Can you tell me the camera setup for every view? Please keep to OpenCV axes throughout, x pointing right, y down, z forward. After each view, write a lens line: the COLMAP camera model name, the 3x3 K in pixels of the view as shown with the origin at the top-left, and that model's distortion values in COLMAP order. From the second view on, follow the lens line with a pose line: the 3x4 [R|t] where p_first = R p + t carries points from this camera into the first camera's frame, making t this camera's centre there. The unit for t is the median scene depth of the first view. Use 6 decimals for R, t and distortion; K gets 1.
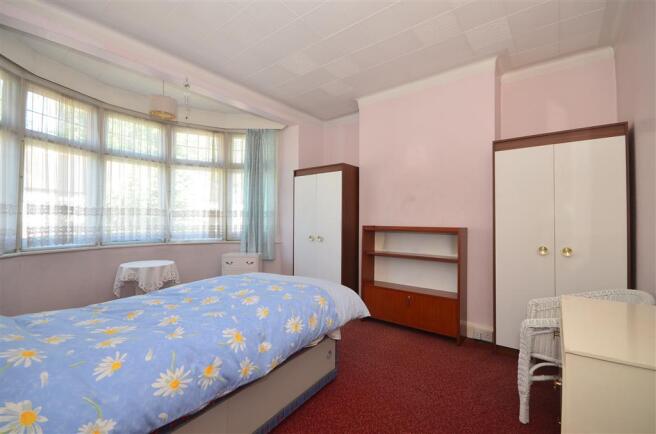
lens RADIAL K [[284.3, 0, 330.5], [0, 284.3, 220.3], [0, 0, 1]] dist [0.005686, 0.000273]
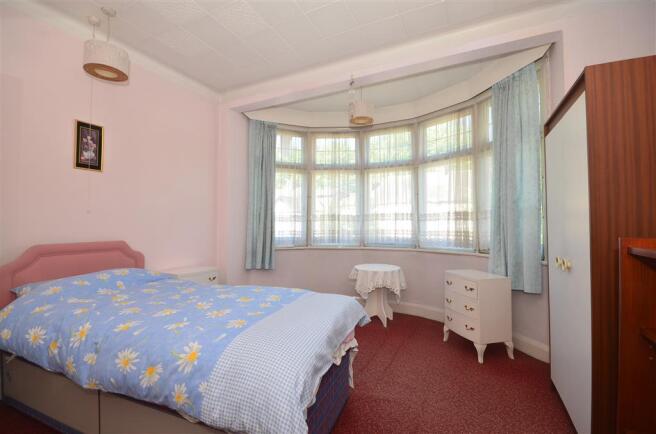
lens RADIAL K [[284.3, 0, 329.3], [0, 284.3, 216.9], [0, 0, 1]] dist [0.005686, 0.000273]
pose [[0.235943, -0.032953, -0.971208, 0.311458], [0.004990, 0.999453, -0.032699, 0.003993], [0.971754, 0.002869, 0.235978, 0.579363]]
